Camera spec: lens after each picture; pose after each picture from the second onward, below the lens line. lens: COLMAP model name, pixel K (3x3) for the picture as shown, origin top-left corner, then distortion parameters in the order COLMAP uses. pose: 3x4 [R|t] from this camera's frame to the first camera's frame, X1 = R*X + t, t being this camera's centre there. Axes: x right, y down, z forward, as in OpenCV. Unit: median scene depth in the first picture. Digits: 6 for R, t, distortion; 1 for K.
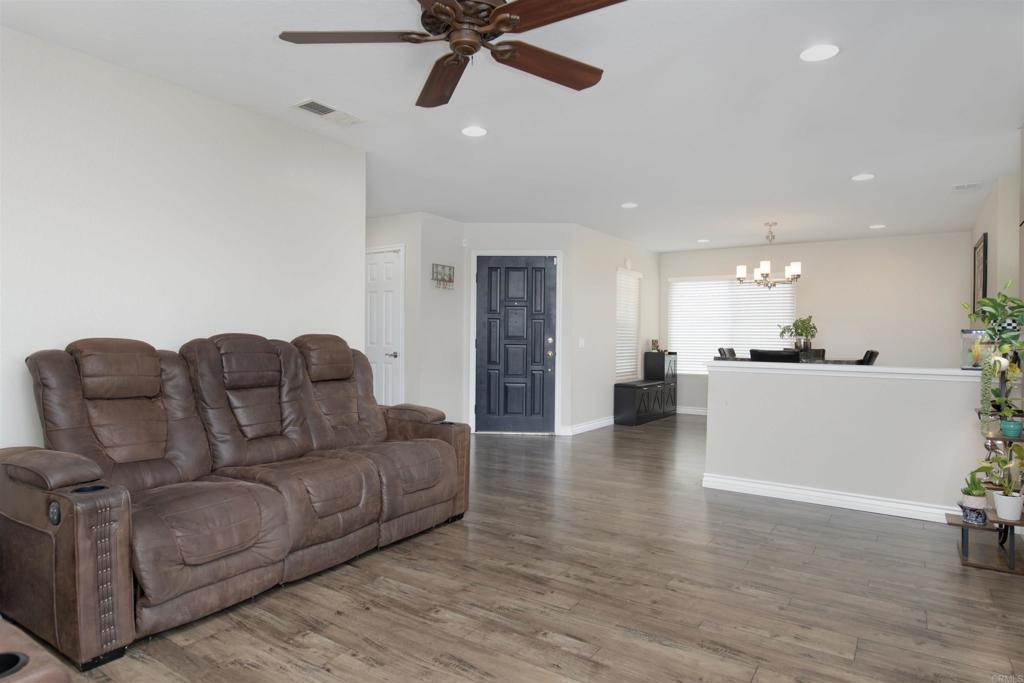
lens RADIAL K [[598.3, 0, 513.3], [0, 598.3, 342.3], [0, 0, 1]] dist [0.012351, -0.000858]
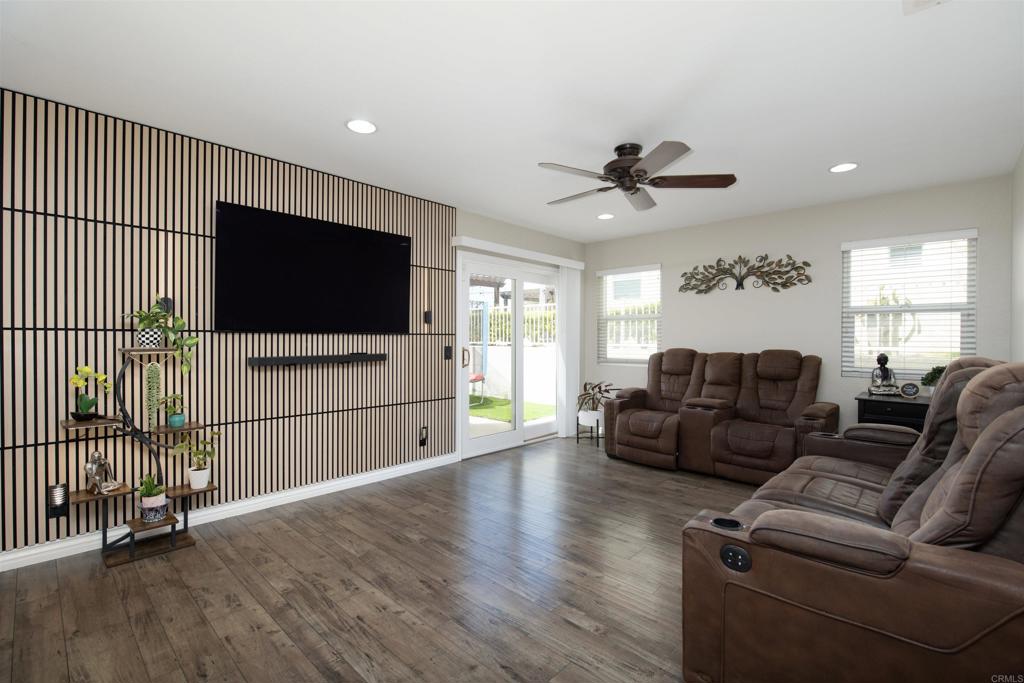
lens RADIAL K [[459.9, 0, 517.2], [0, 459.9, 342.5], [0, 0, 1]] dist [-0.010435, 0.000274]
pose [[-0.987321, -0.016797, 0.157847, 0.014140], [-0.013891, 0.999713, 0.019496, -0.036053], [-0.158129, 0.017056, -0.987271, 1.648130]]
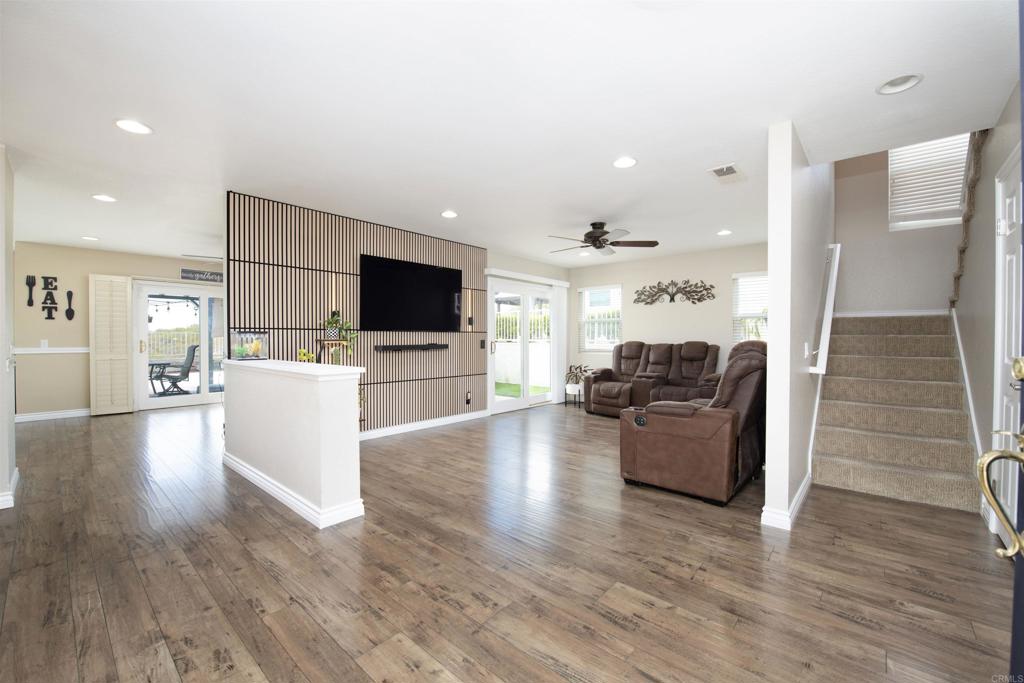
lens RADIAL K [[417.9, 0, 518.9], [0, 417.9, 345.6], [0, 0, 1]] dist [-0.016987, -0.001626]
pose [[-0.992946, -0.013820, 0.117757, 0.044214], [-0.010652, 0.999565, 0.027492, -0.023996], [-0.118086, 0.026043, -0.992662, 2.190074]]
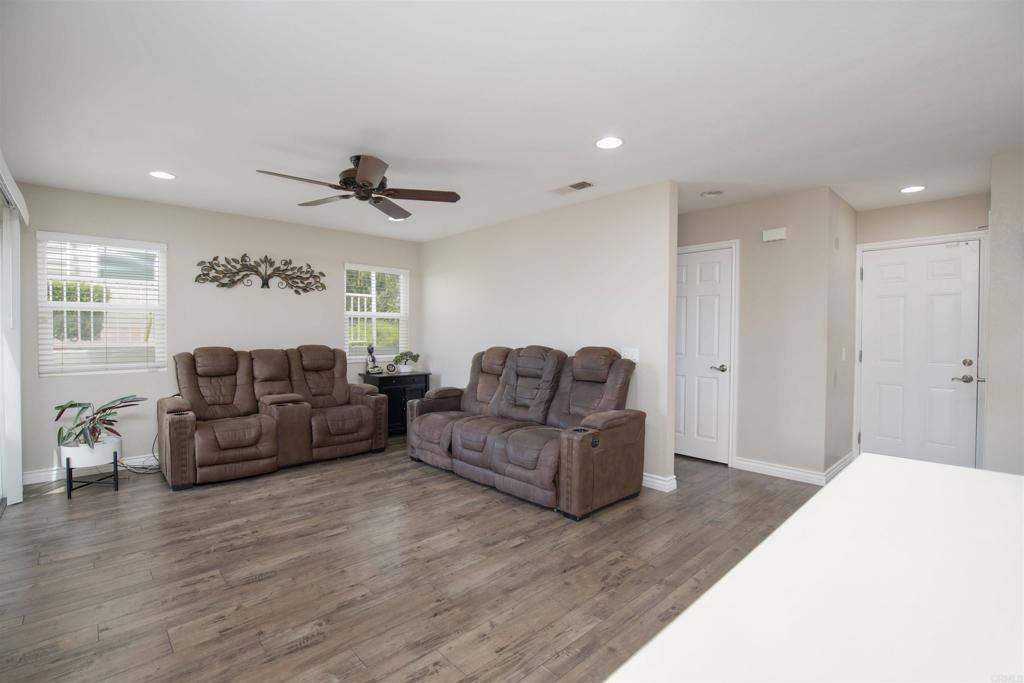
lens RADIAL K [[459.9, 0, 508.1], [0, 459.9, 343.9], [0, 0, 1]] dist [-0.010435, 0.000274]
pose [[-0.228788, 0.011700, -0.973406, 0.842402], [-0.014437, 0.999777, 0.015410, -0.036733], [0.973369, 0.017579, -0.228568, 1.219802]]
